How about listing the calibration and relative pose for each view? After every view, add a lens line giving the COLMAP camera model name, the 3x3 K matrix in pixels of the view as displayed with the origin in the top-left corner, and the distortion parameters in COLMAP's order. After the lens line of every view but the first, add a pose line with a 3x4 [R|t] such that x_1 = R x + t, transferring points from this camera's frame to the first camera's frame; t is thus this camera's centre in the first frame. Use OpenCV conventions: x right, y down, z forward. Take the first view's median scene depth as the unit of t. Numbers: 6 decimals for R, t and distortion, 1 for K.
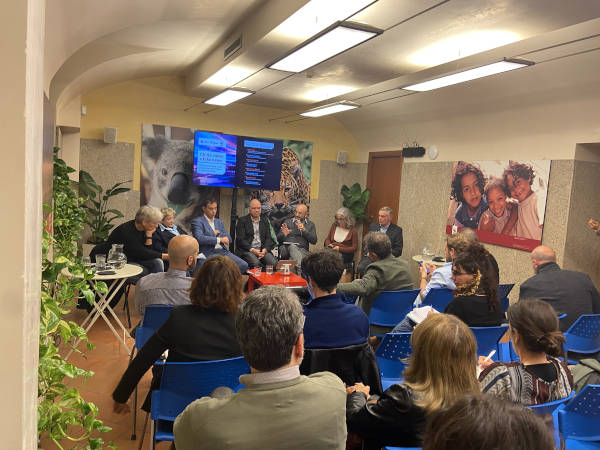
lens RADIAL K [[452.1, 0, 300.0], [0, 452.1, 224.2], [0, 0, 1]] dist [0.013409, 0.003897]
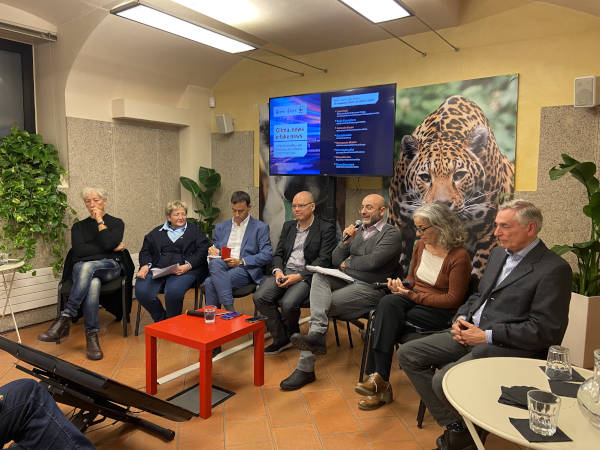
lens RADIAL K [[452.1, 0, 299.2], [0, 452.1, 224.3], [0, 0, 1]] dist [0.013409, 0.003897]
pose [[0.494857, 0.023050, -0.868669, 0.388066], [-0.054368, 0.998511, -0.004476, -0.007762], [0.867272, 0.049442, 0.495373, 0.653432]]
